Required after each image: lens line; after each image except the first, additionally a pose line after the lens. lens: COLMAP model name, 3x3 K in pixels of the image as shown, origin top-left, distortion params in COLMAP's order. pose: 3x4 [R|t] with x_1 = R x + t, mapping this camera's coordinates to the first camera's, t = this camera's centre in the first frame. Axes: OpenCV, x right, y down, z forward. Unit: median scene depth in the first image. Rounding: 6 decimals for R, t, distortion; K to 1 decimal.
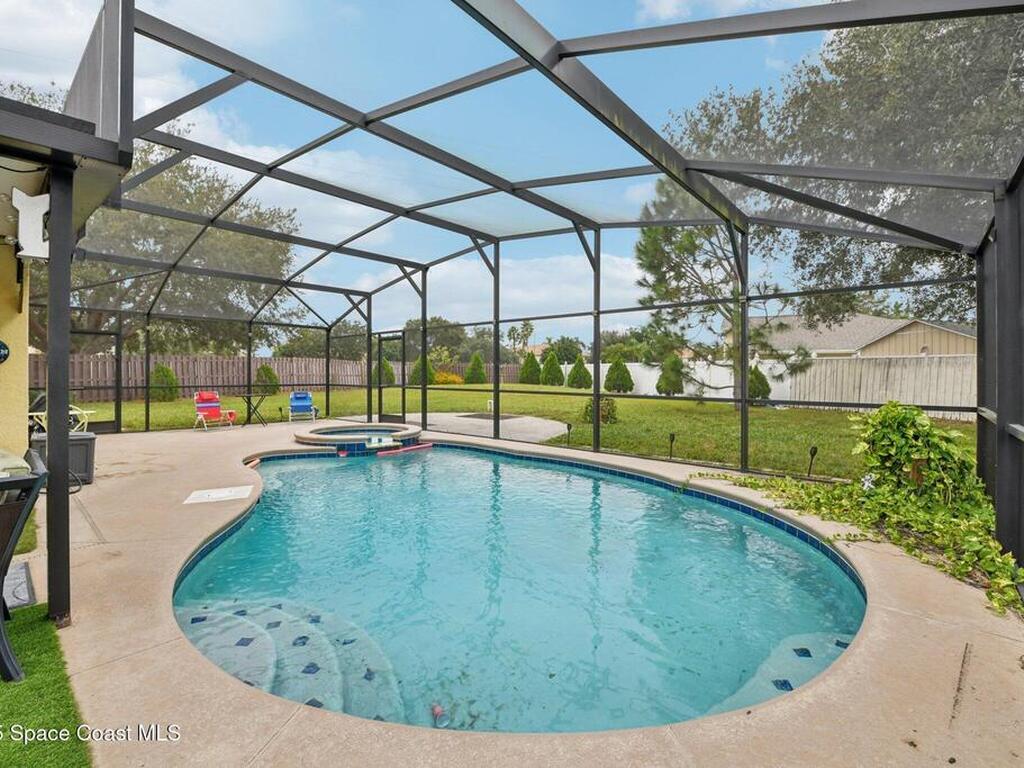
lens RADIAL K [[464.1, 0, 513.9], [0, 464.1, 377.5], [0, 0, 1]] dist [-0.020049, -0.001467]
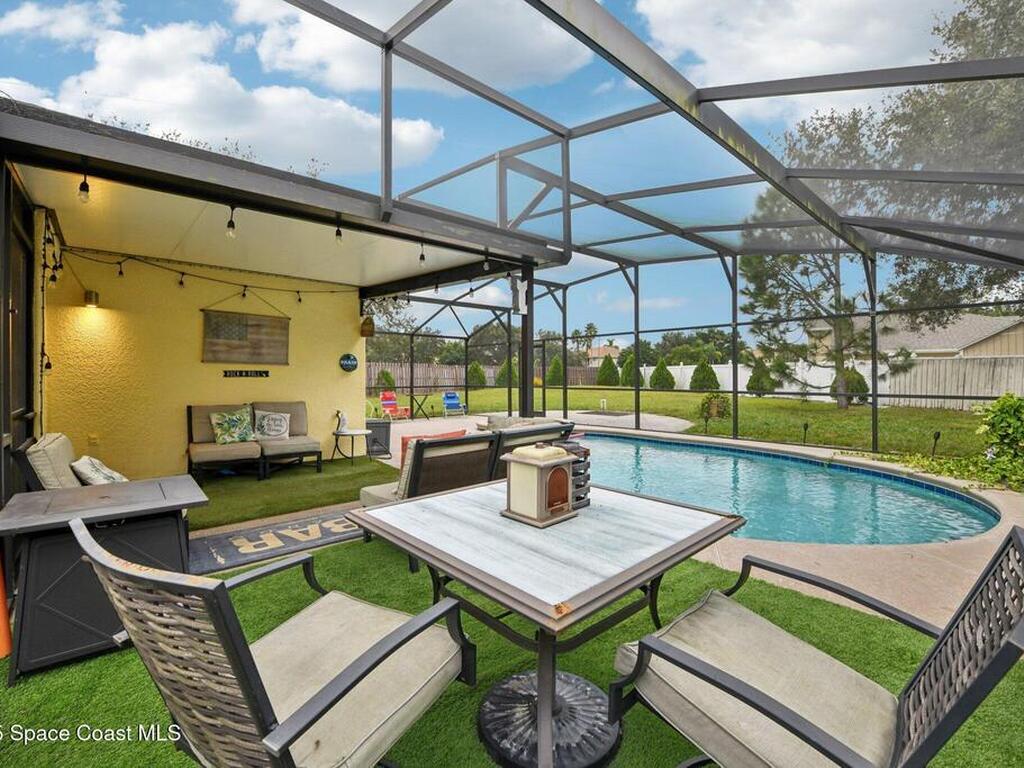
lens RADIAL K [[464.1, 0, 513.3], [0, 464.1, 377.5], [0, 0, 1]] dist [-0.020049, -0.001467]
pose [[0.992681, -0.007007, -0.120565, -0.143984], [0.006269, 0.999959, -0.006498, 0.001996], [0.120606, 0.005695, 0.992684, -0.154523]]
